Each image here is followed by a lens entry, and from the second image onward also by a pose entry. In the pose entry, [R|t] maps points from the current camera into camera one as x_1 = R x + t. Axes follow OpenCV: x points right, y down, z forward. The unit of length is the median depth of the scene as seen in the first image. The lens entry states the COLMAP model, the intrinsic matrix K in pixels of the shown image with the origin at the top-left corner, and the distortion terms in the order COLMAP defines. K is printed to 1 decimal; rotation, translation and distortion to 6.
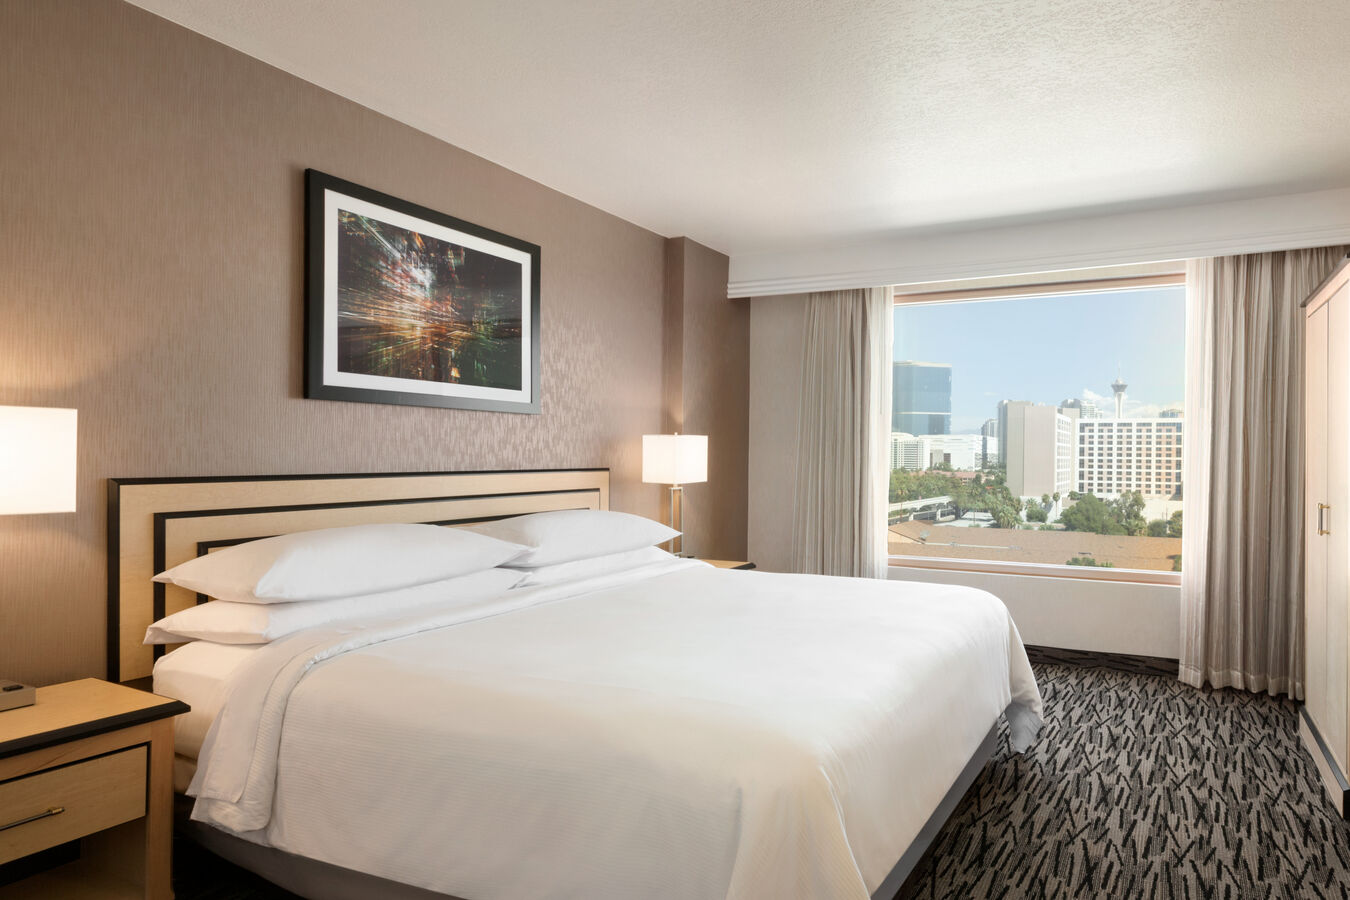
lens RADIAL K [[873.2, 0, 674.4], [0, 873.2, 460.0], [0, 0, 1]] dist [-0.002606, -0.002424]
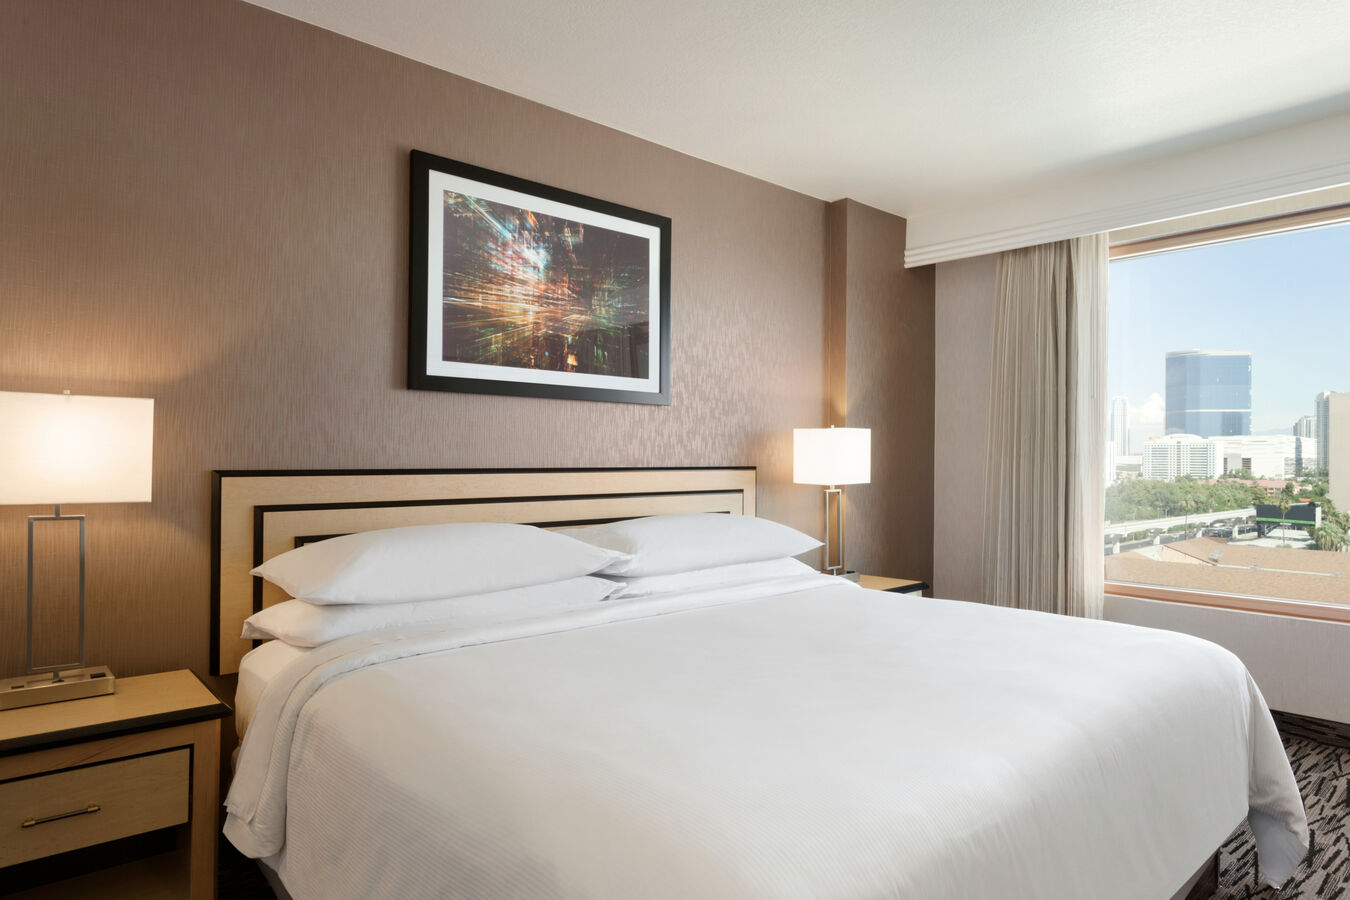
lens RADIAL K [[851.5, 0, 675.0], [0, 851.5, 450.0], [0, 0, 1]] dist [-0.001594, -0.001780]
pose [[0.951996, -0.001497, -0.306106, 0.126413], [-0.004950, 0.999782, -0.020282, 0.012050], [0.306069, 0.020824, 0.951782, 0.183891]]
